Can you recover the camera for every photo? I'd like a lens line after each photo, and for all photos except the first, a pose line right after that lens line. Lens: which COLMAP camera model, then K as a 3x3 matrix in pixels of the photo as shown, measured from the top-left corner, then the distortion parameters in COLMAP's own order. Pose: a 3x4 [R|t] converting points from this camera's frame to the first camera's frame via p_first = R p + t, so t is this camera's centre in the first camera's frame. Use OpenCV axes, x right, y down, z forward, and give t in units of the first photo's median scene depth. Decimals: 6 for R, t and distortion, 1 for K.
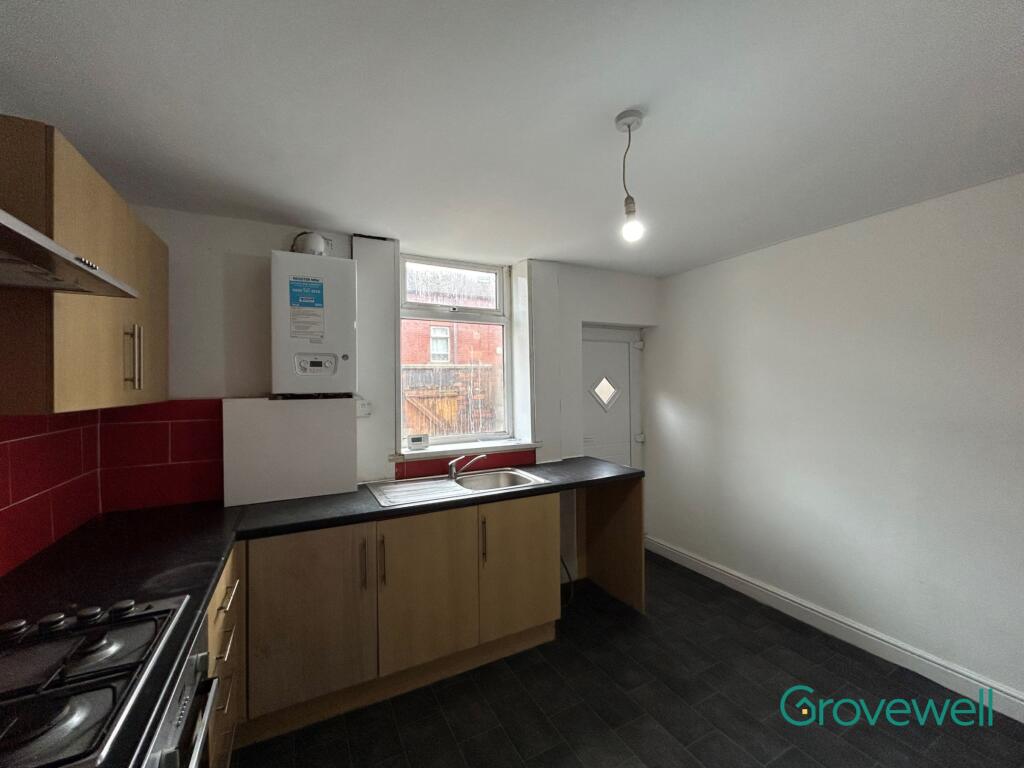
lens RADIAL K [[413.2, 0, 510.0], [0, 413.2, 380.3], [0, 0, 1]] dist [0.004215, 0.000780]
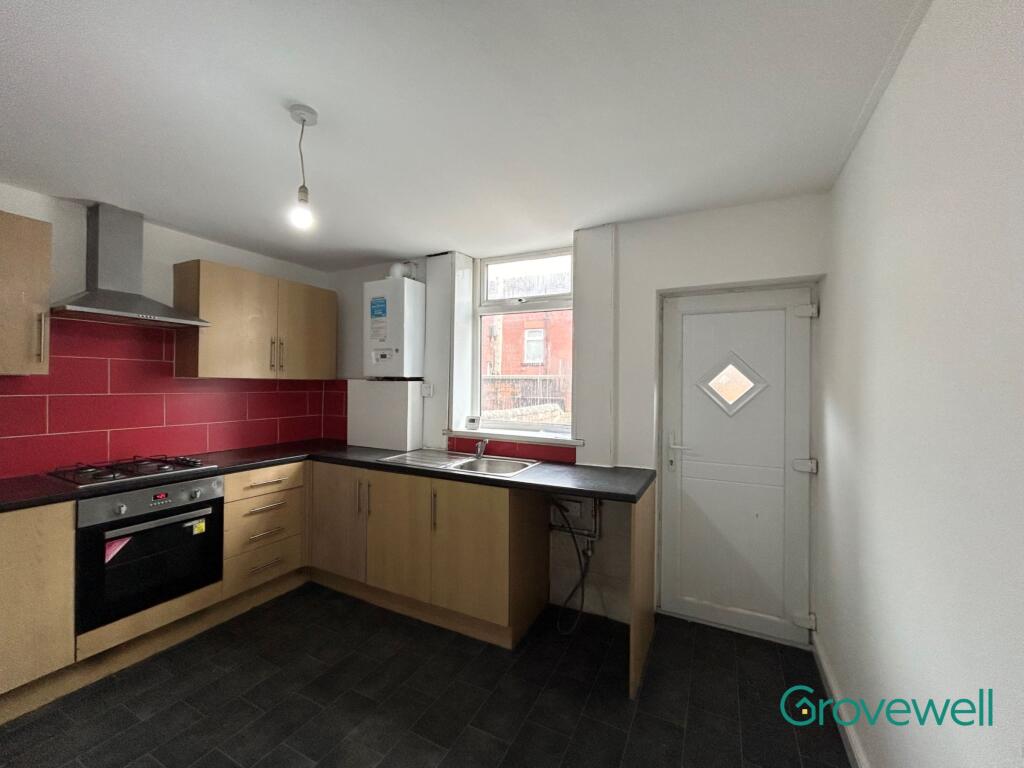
lens RADIAL K [[413.2, 0, 514.4], [0, 413.2, 379.0], [0, 0, 1]] dist [0.004215, 0.000780]
pose [[0.588613, 0.010271, -0.808350, 0.873813], [-0.010857, 0.999930, 0.004800, 0.025163], [0.808342, 0.005951, 0.588683, 0.480979]]
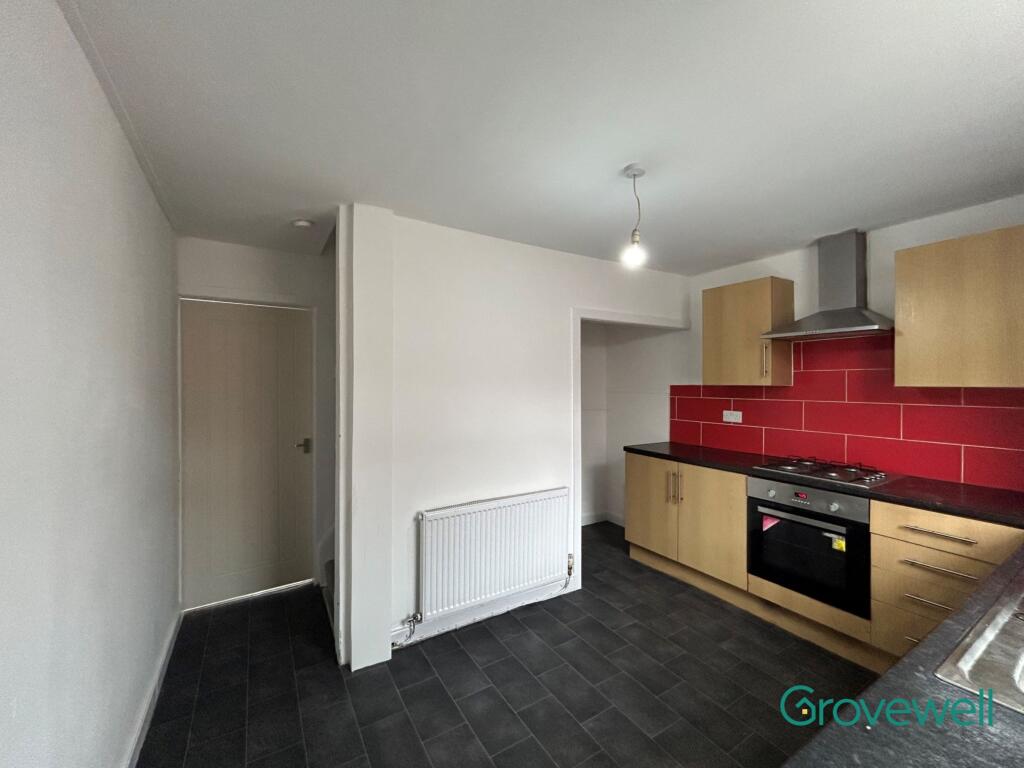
lens RADIAL K [[413.2, 0, 515.4], [0, 413.2, 389.5], [0, 0, 1]] dist [0.004215, 0.000780]
pose [[-0.996217, 0.007090, -0.086607, 0.259906], [0.006851, 0.999972, 0.003063, 0.037632], [0.086626, 0.002458, -0.996238, 1.701426]]
